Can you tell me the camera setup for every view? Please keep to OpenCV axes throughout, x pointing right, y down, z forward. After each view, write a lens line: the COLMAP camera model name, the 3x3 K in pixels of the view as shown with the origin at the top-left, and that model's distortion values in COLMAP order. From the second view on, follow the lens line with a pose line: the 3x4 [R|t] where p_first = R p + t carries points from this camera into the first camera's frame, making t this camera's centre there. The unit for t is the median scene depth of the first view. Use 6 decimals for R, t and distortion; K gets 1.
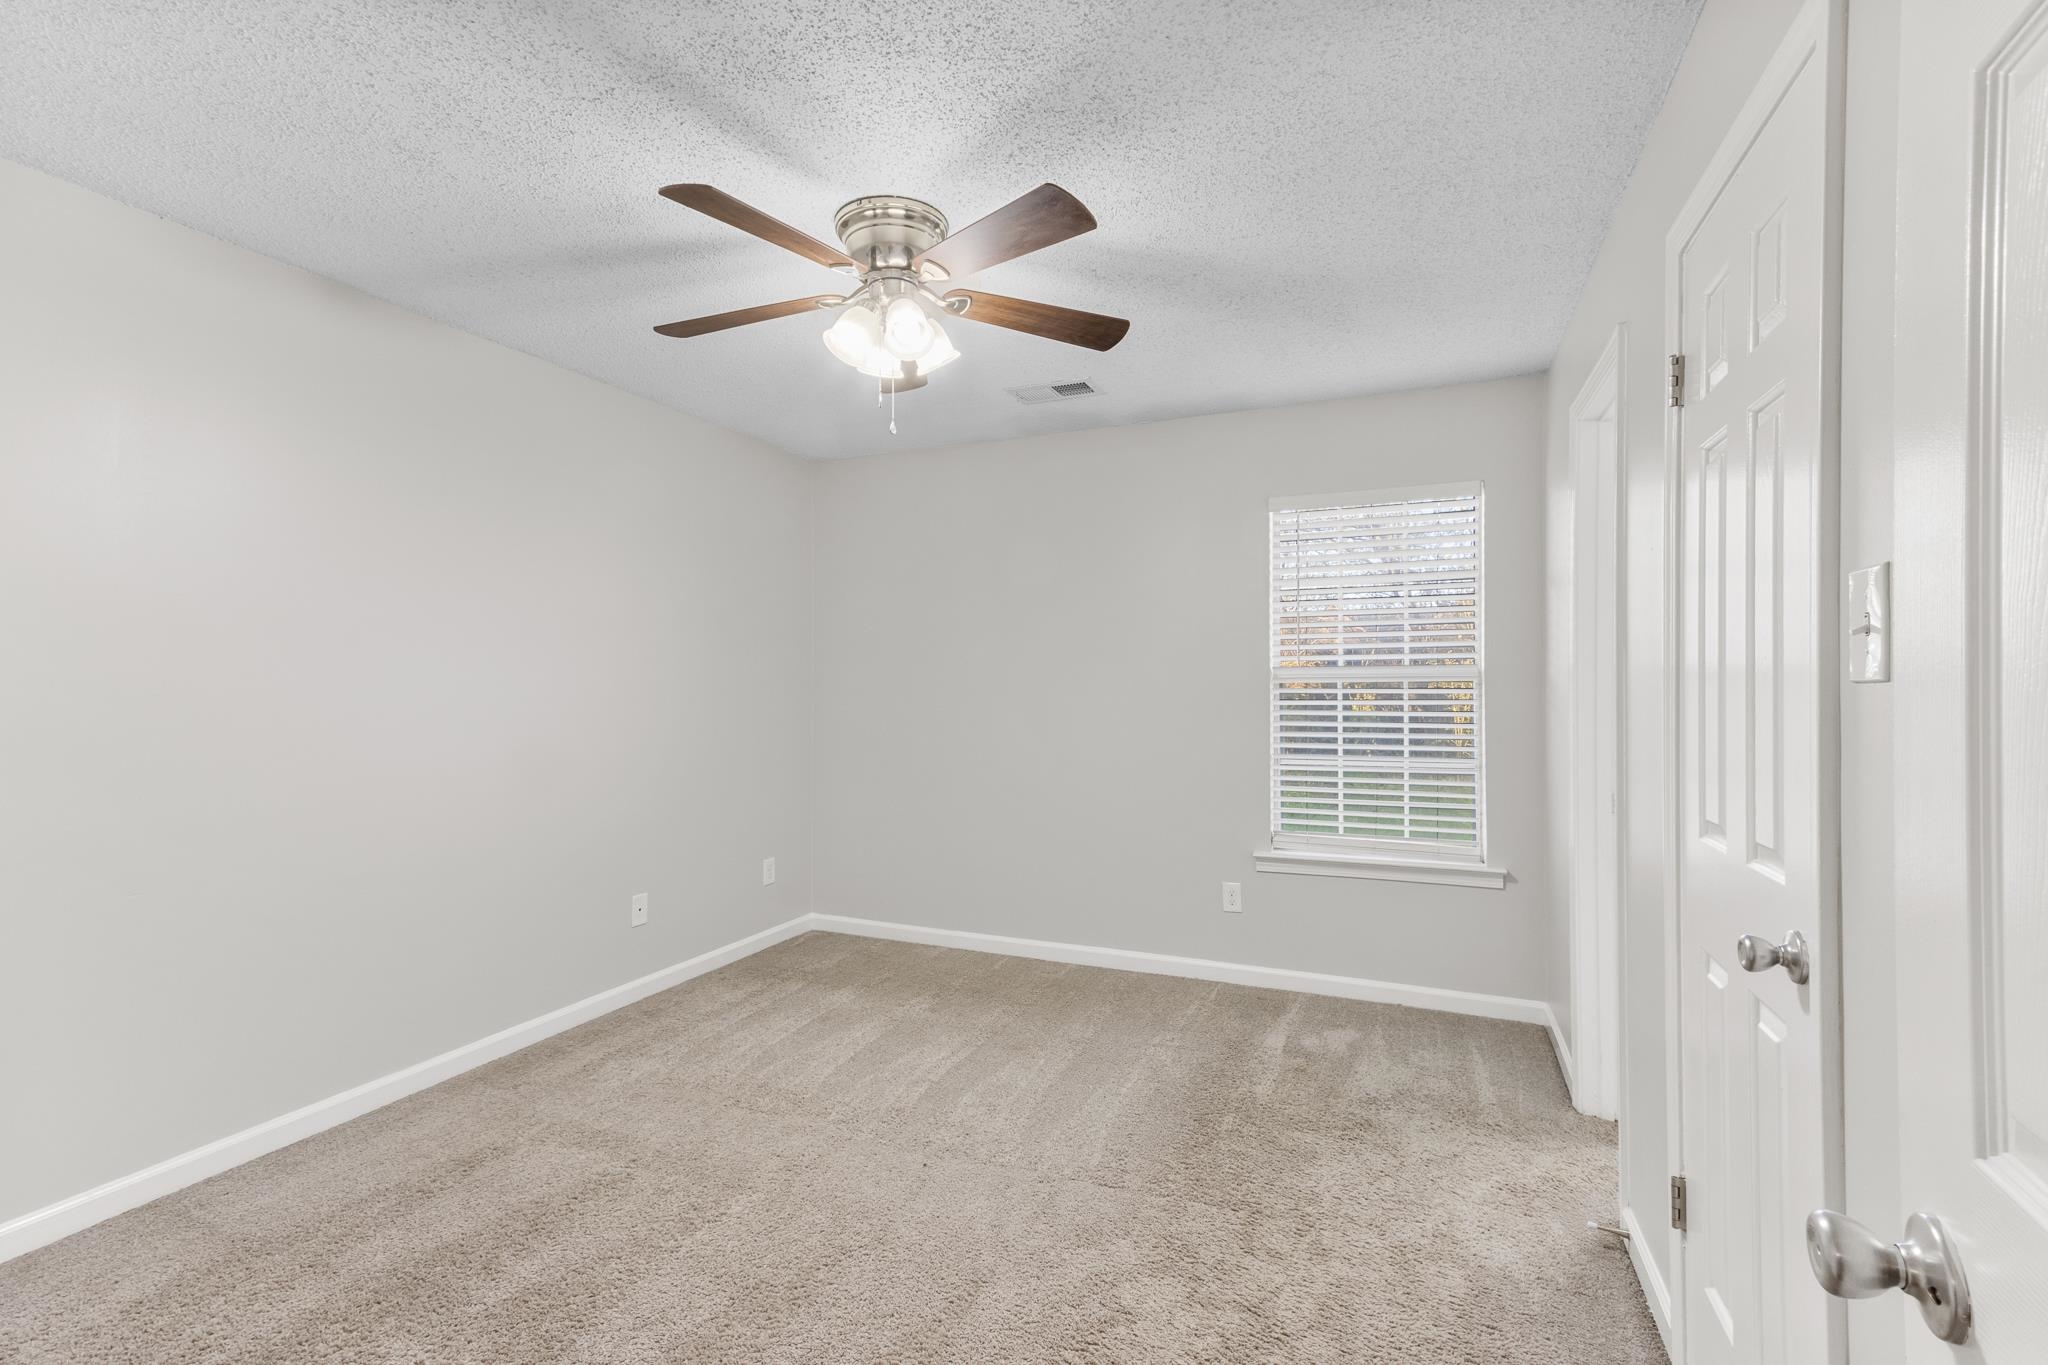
lens RADIAL K [[924.8, 0, 1006.3], [0, 924.8, 680.3], [0, 0, 1]] dist [0.023284, 0.000109]
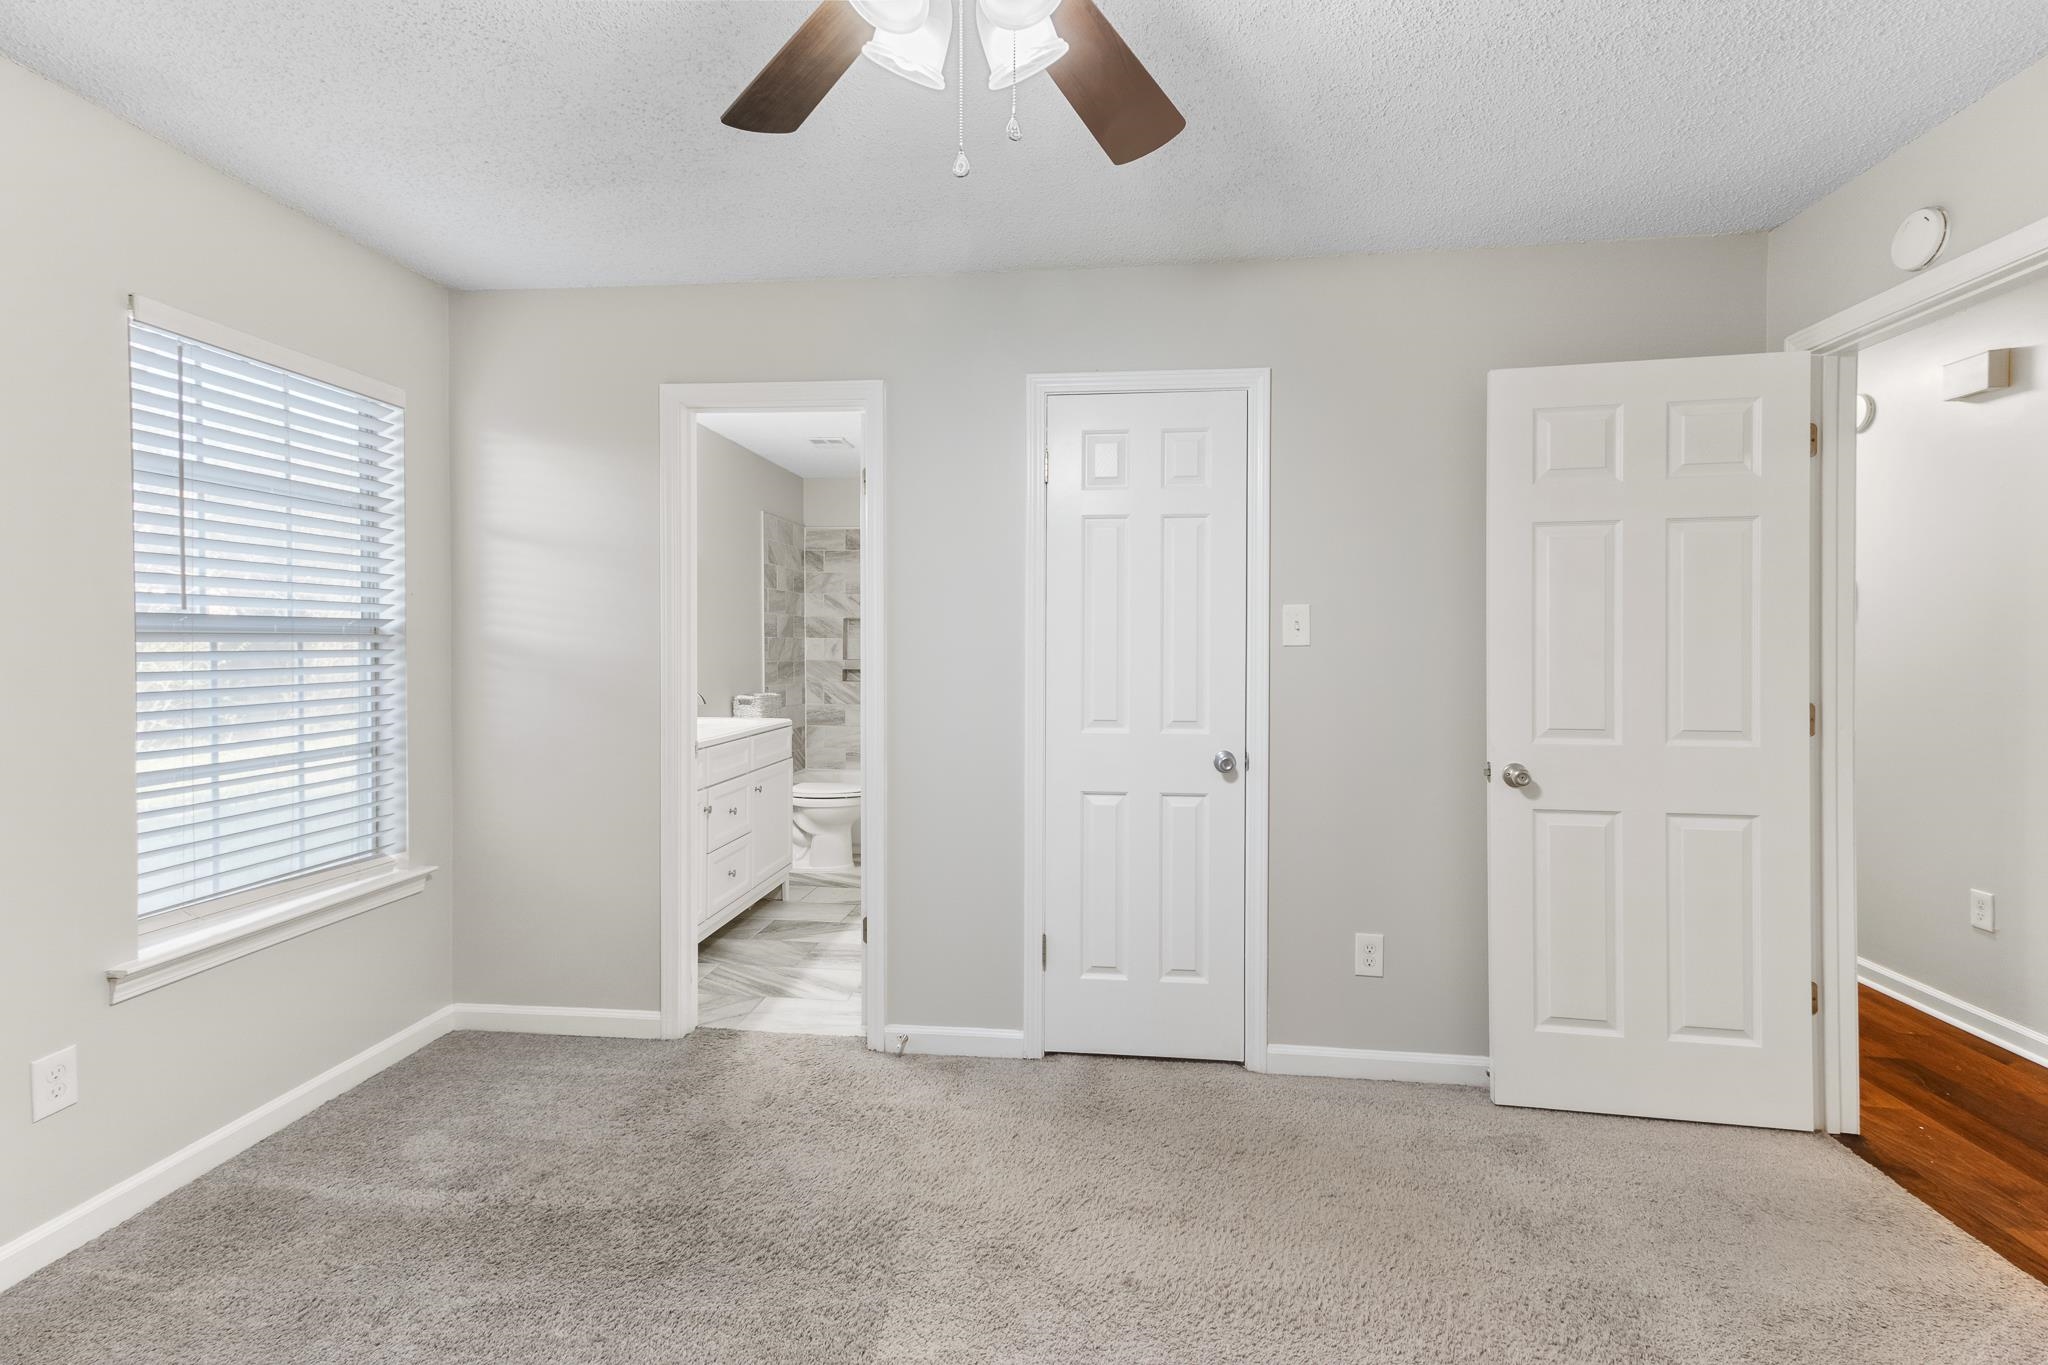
lens RADIAL K [[924.8, 0, 1006.3], [0, 924.8, 680.3], [0, 0, 1]] dist [0.023284, 0.000109]
pose [[-0.282876, -0.028233, 0.958741, -0.460730], [-0.000347, 0.999570, 0.029333, 0.011011], [-0.959156, 0.007965, -0.282765, 0.827047]]
